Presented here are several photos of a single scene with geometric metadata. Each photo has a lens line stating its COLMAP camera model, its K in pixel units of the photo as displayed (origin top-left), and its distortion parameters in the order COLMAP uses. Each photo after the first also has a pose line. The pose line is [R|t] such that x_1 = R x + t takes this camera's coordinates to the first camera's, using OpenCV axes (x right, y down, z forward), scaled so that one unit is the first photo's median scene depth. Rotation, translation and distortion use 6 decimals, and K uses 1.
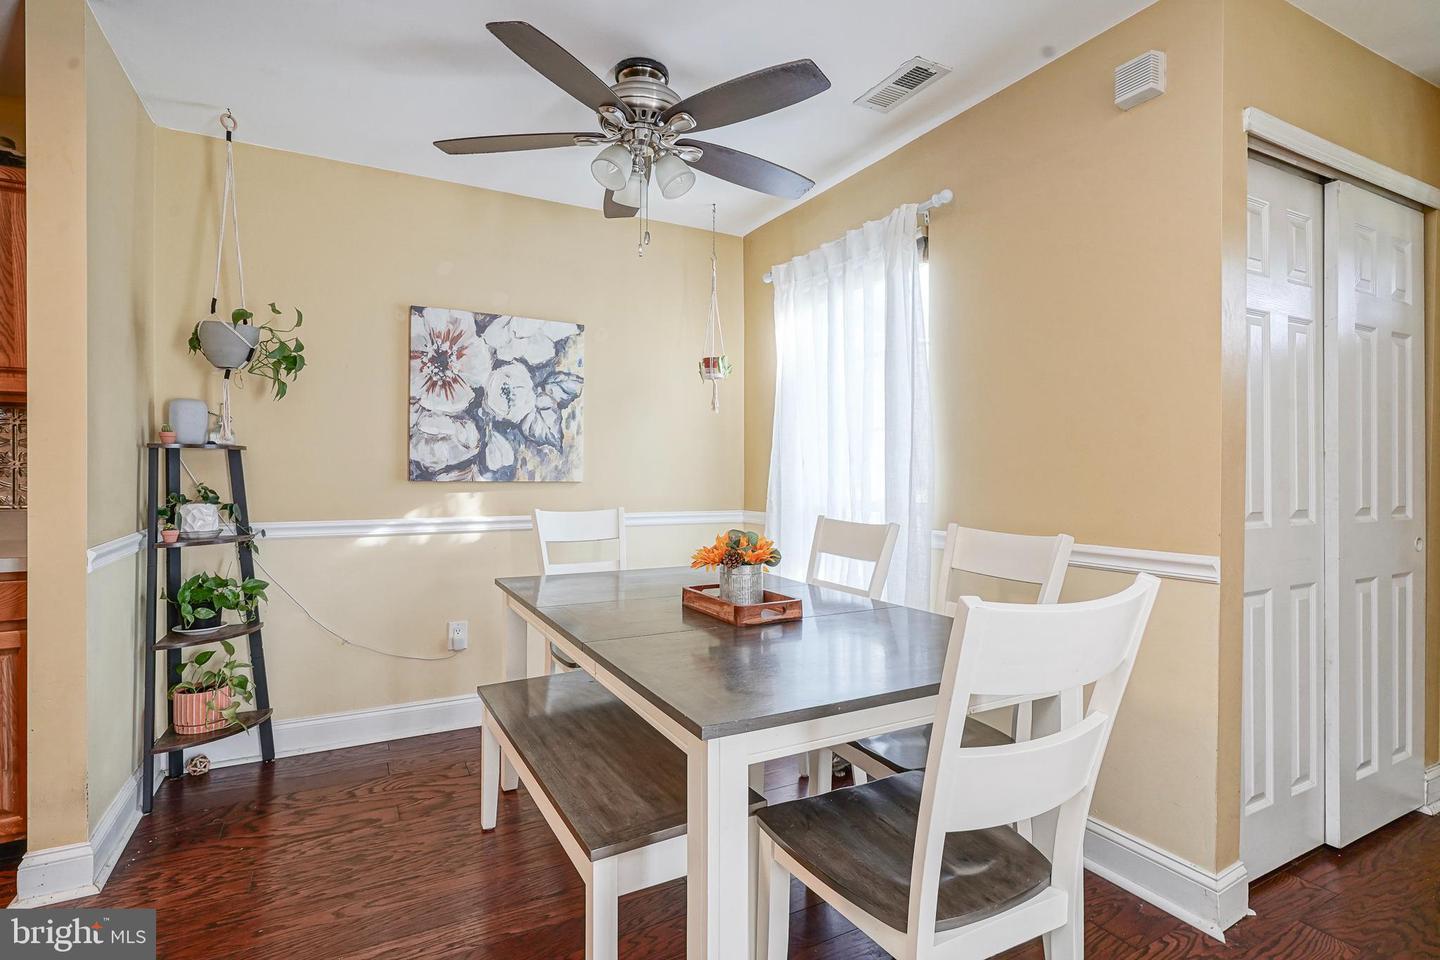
lens RADIAL K [[703.5, 0, 745.4], [0, 703.5, 478.1], [0, 0, 1]] dist [-0.007631, 0.004417]
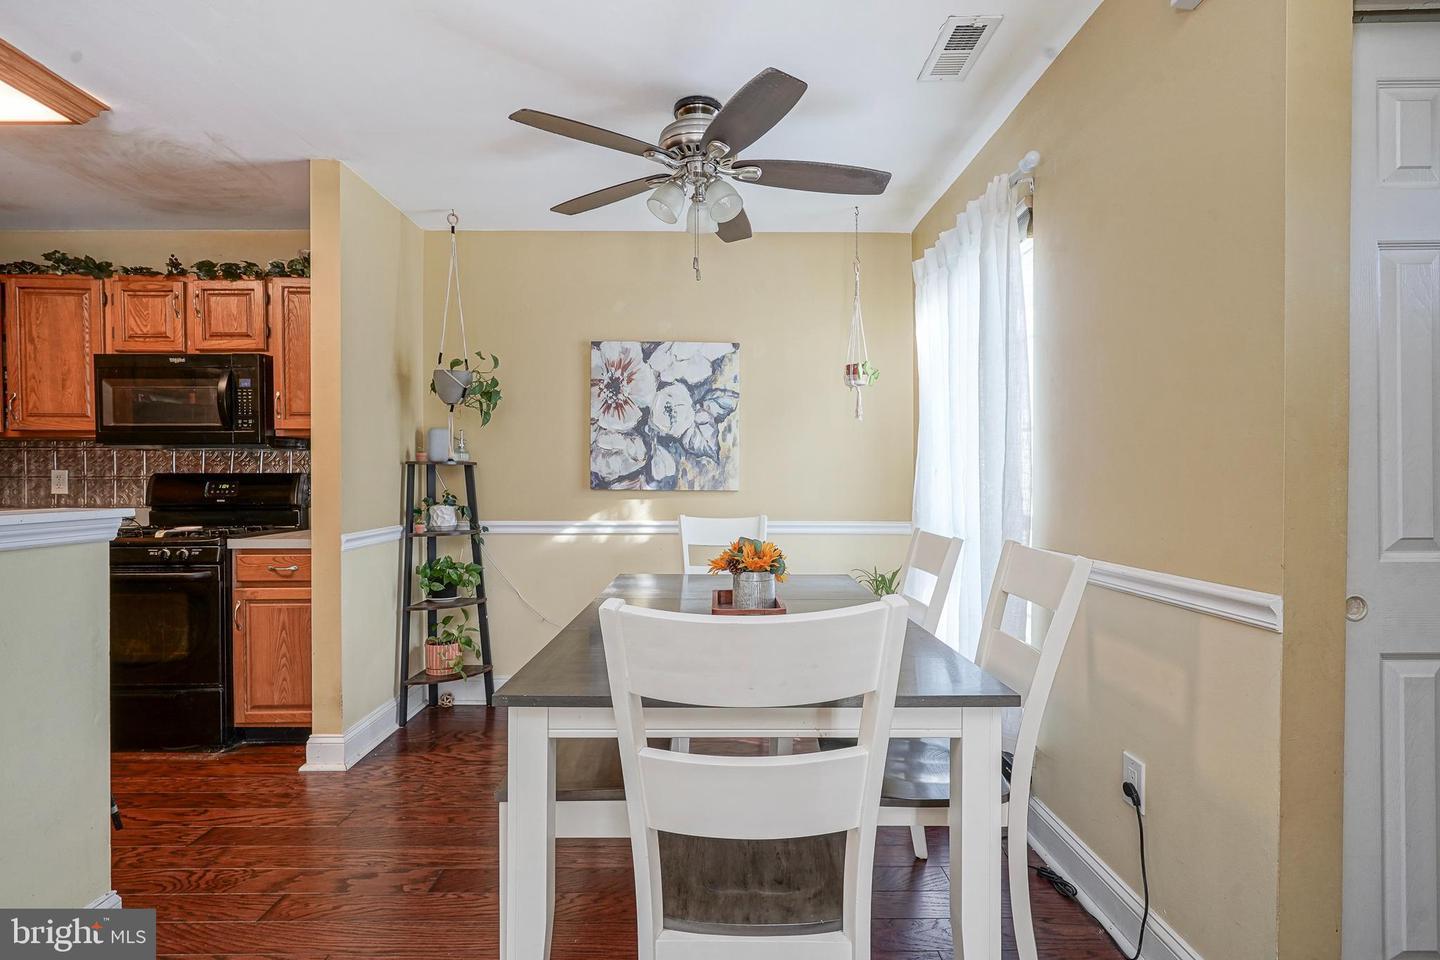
lens RADIAL K [[703.5, 0, 691.9], [0, 703.5, 488.9], [0, 0, 1]] dist [-0.007631, 0.004417]
pose [[0.879835, 0.003356, -0.475267, 0.262834], [-0.002382, 0.999994, 0.002652, 0.000039], [0.475273, -0.001202, 0.879838, 0.037597]]
